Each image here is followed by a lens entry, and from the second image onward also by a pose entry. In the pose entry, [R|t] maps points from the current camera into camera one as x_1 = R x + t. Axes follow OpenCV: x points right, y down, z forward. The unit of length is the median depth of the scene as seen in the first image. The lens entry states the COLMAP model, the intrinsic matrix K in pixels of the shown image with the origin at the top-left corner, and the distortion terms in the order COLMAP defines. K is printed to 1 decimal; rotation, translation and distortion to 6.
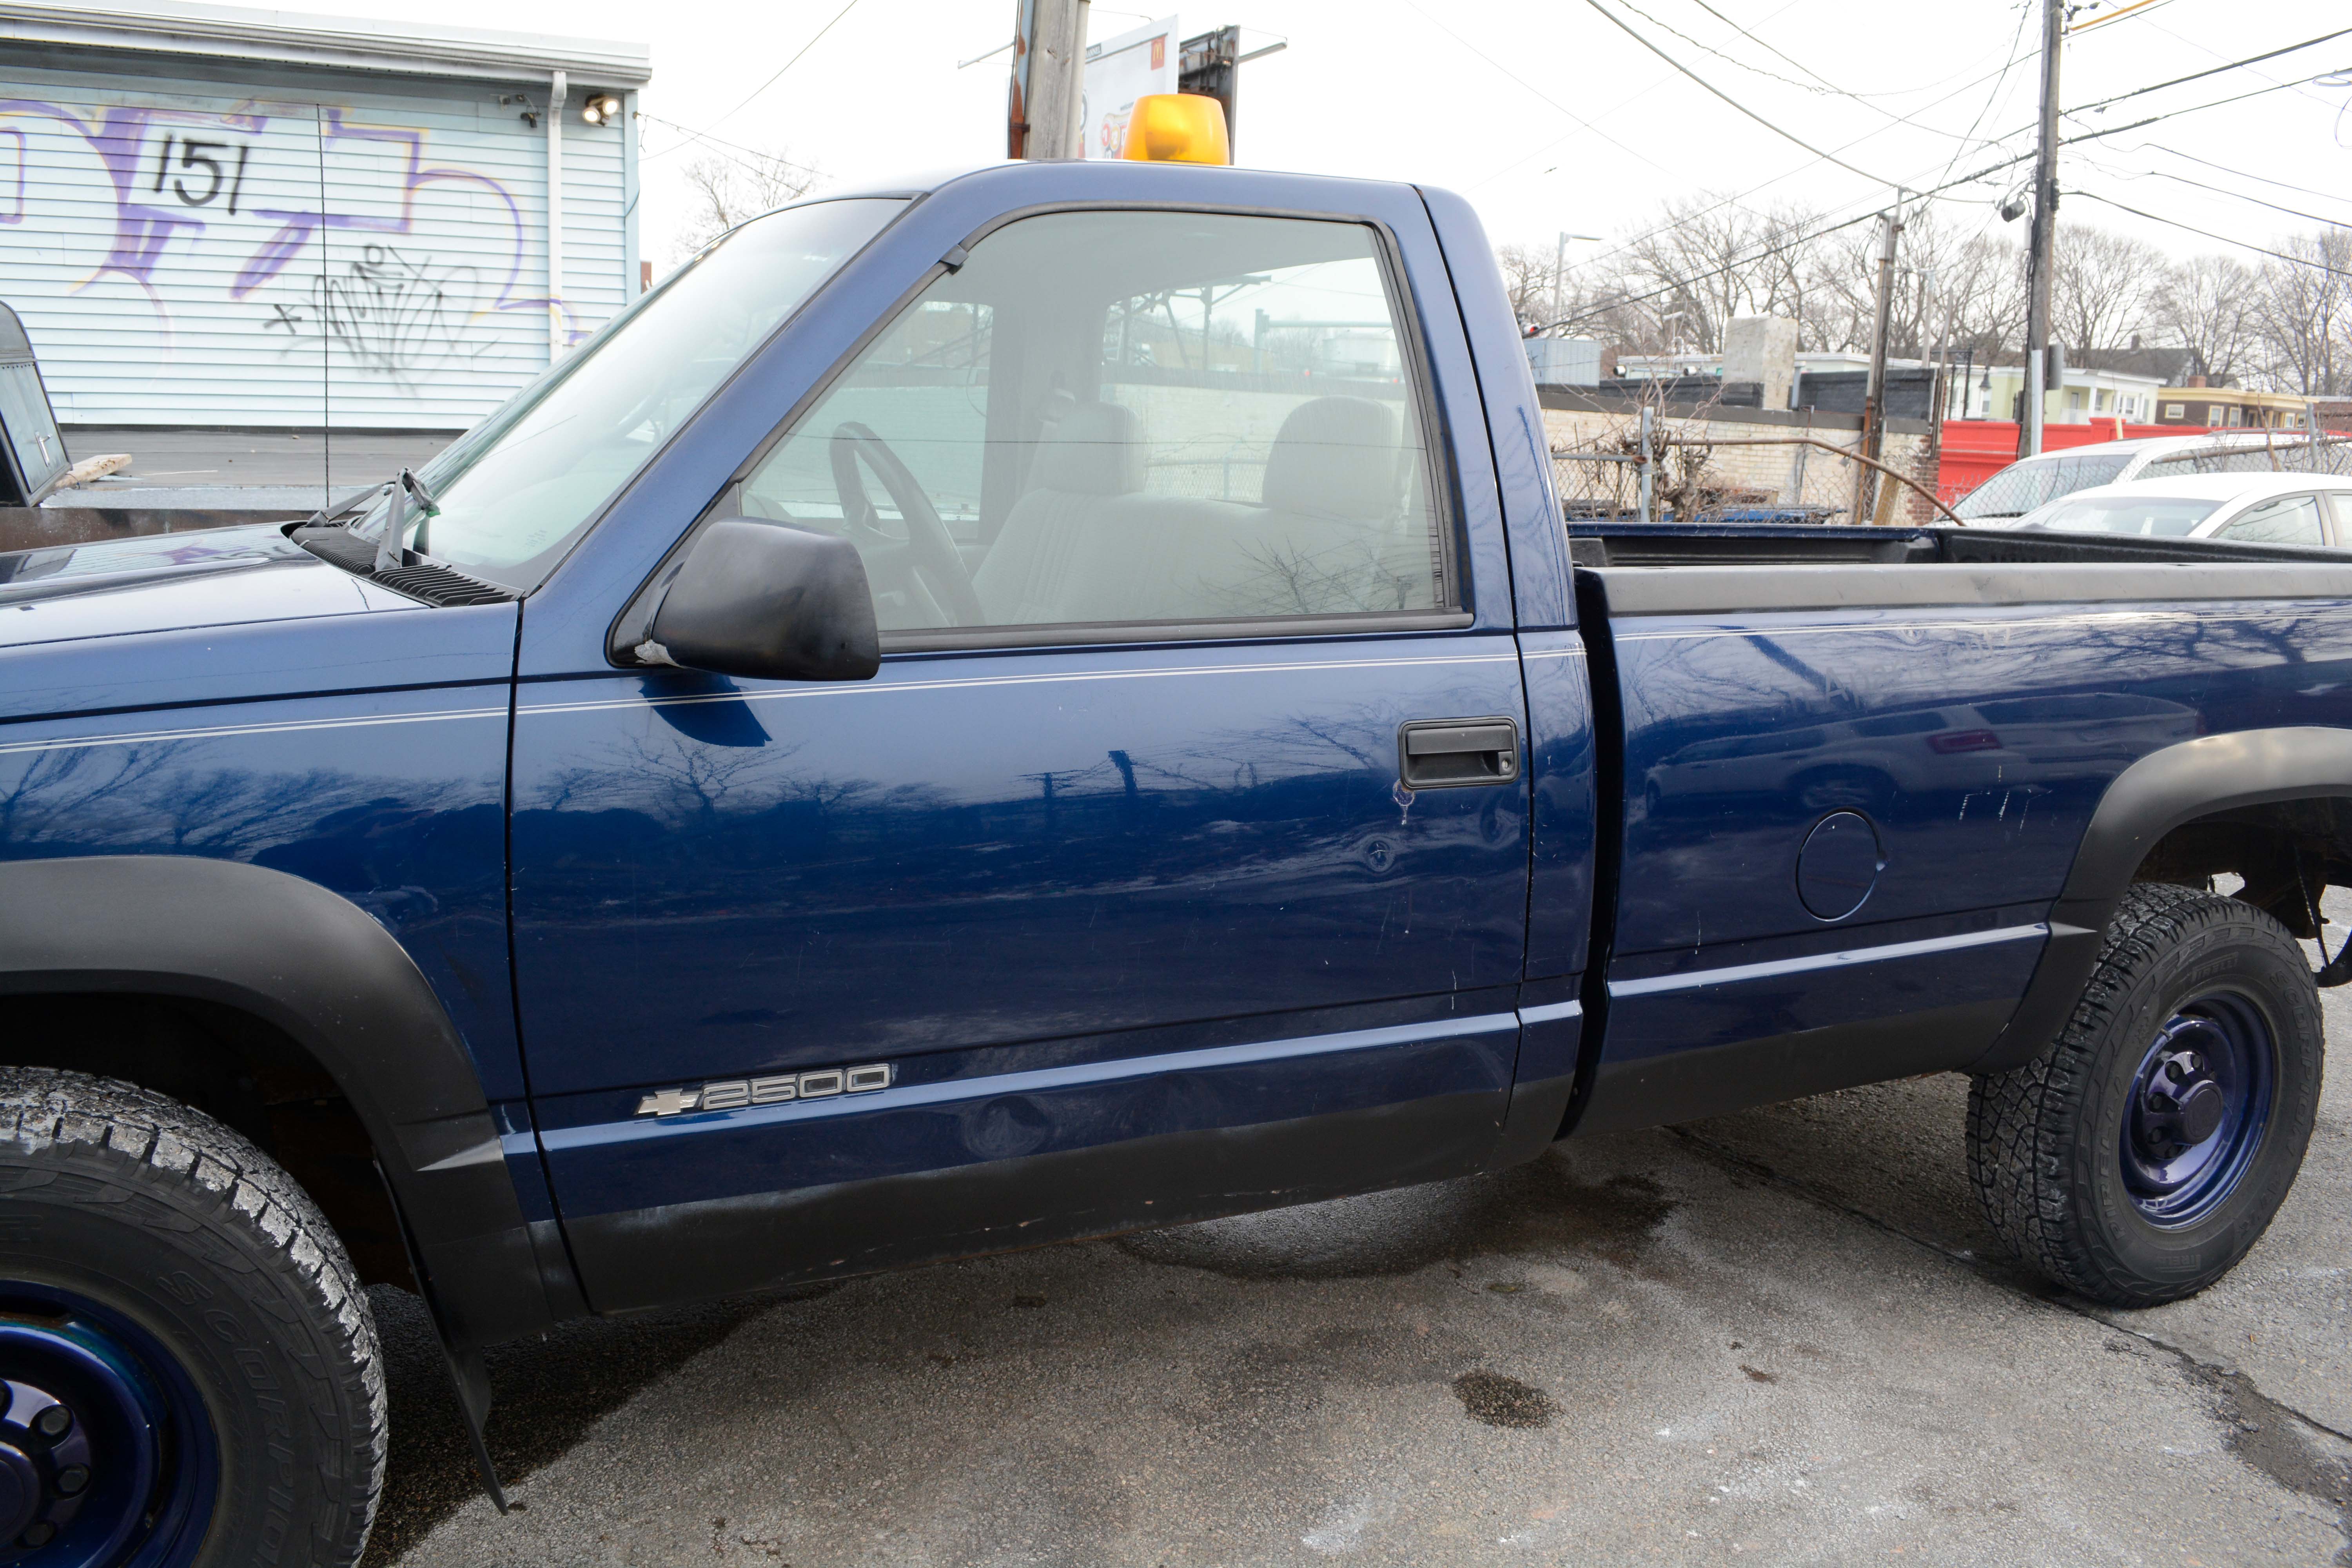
lens RADIAL K [[1854.5, 0, 1175.2], [0, 1854.5, 770.2], [0, 0, 1]] dist [-0.090581, 0.019271]
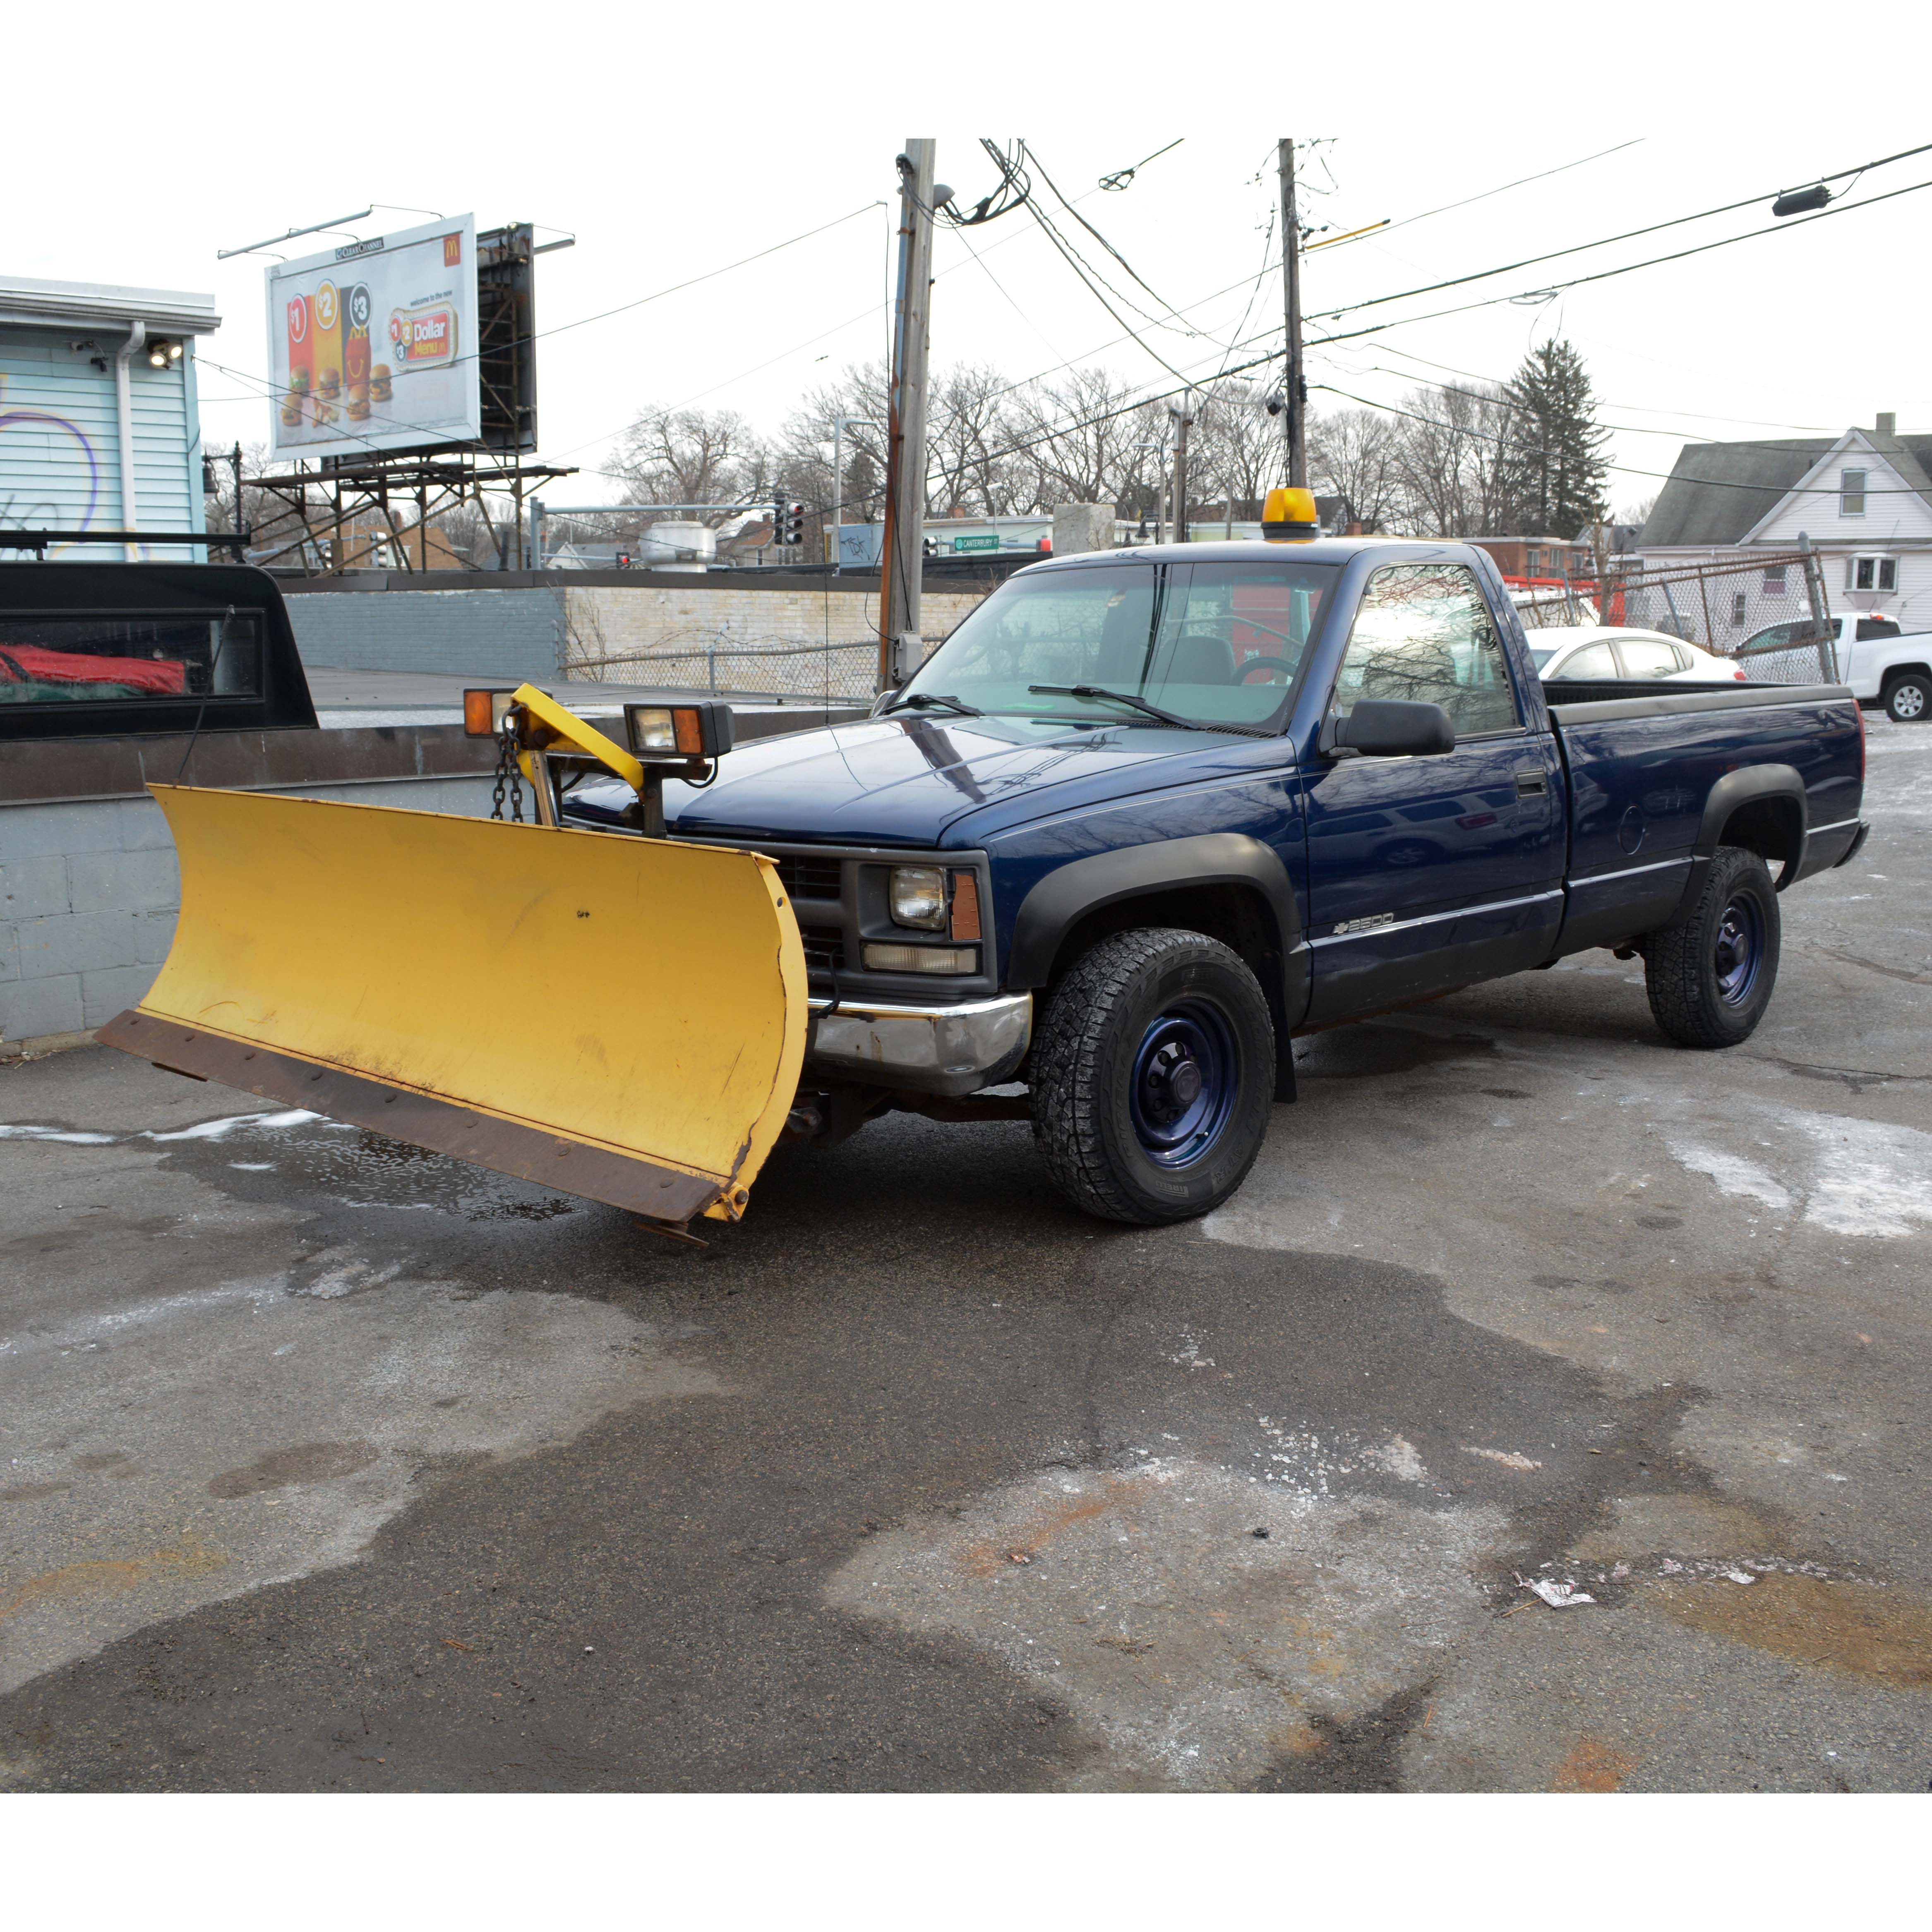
lens RADIAL K [[2036.3, 0, 966.0], [0, 2036.3, 966.0], [0, 0, 1]] dist [-0.096951, 0.020693]
pose [[0.940933, -0.093803, 0.325339, -0.282115], [0.094812, 0.995413, 0.012788, 0.024690], [-0.325046, 0.018813, 0.945511, -0.250176]]
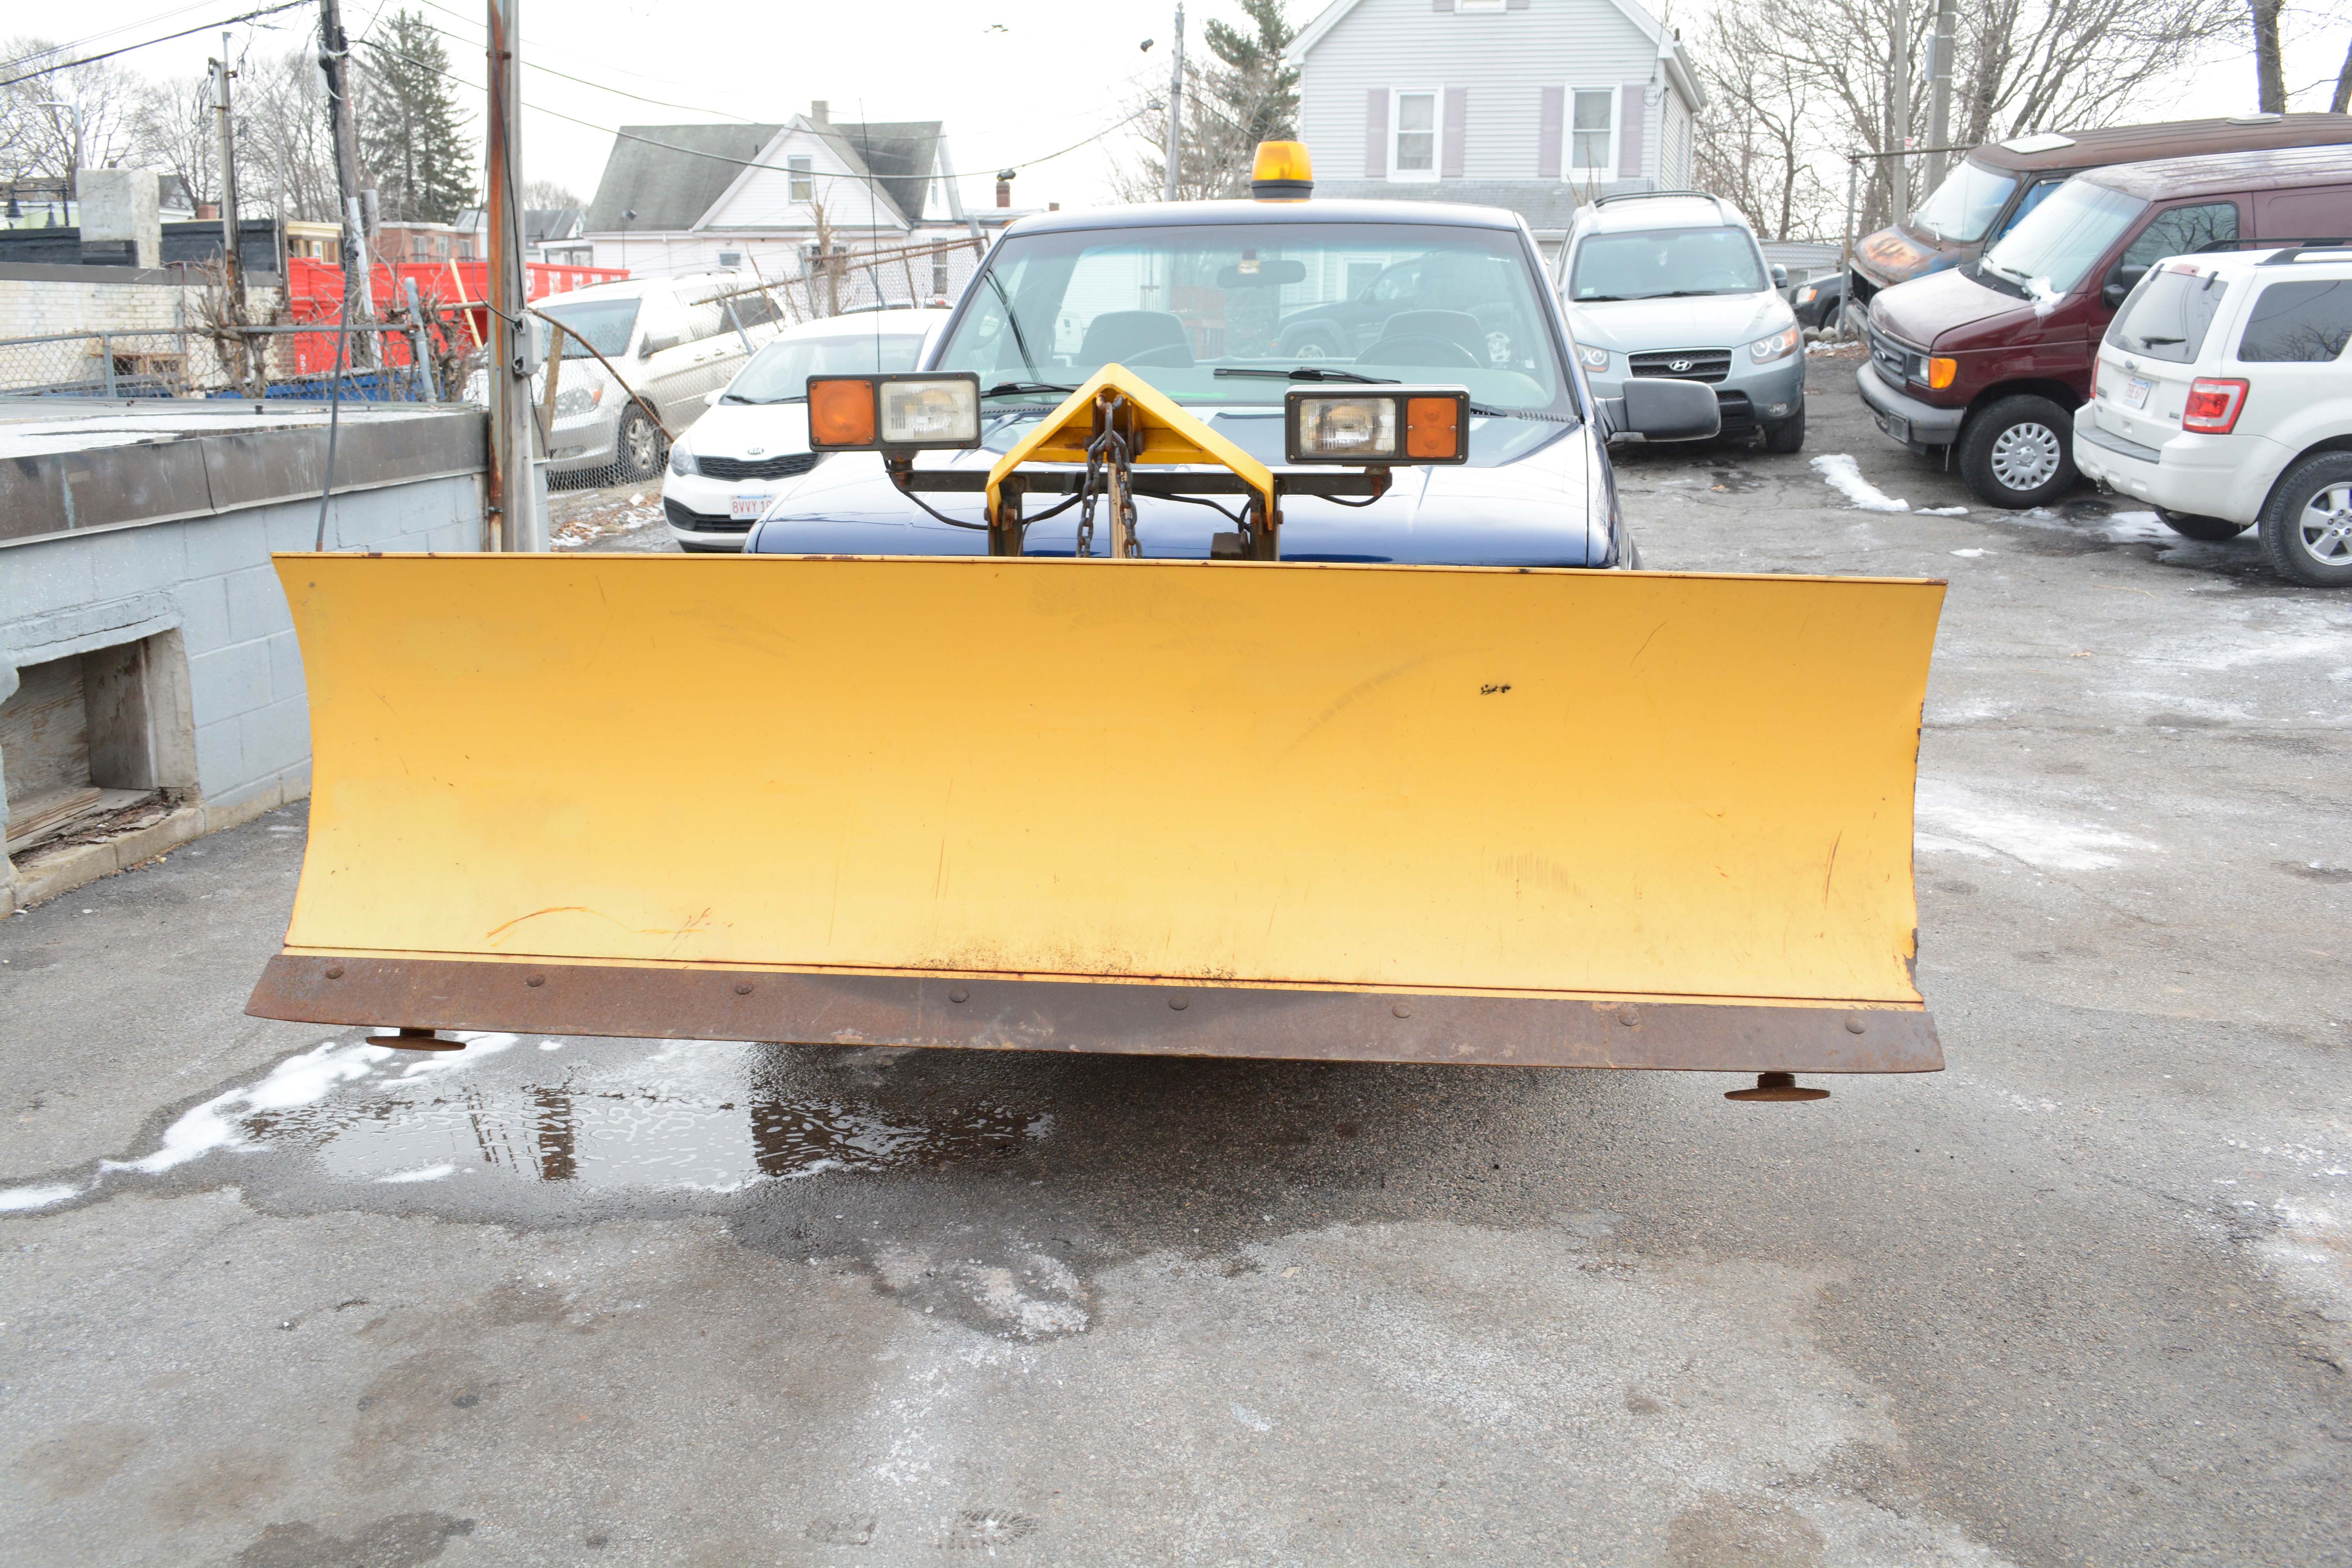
lens RADIAL K [[2077.4, 0, 1176.0], [0, 2077.4, 784.0], [0, 0, 1]] dist [-0.080646, 0.001621]
pose [[0.530090, -0.218966, 0.819182, -0.460969], [0.162577, 0.974405, 0.155255, -0.020501], [-0.832210, 0.050881, 0.552121, -0.003841]]
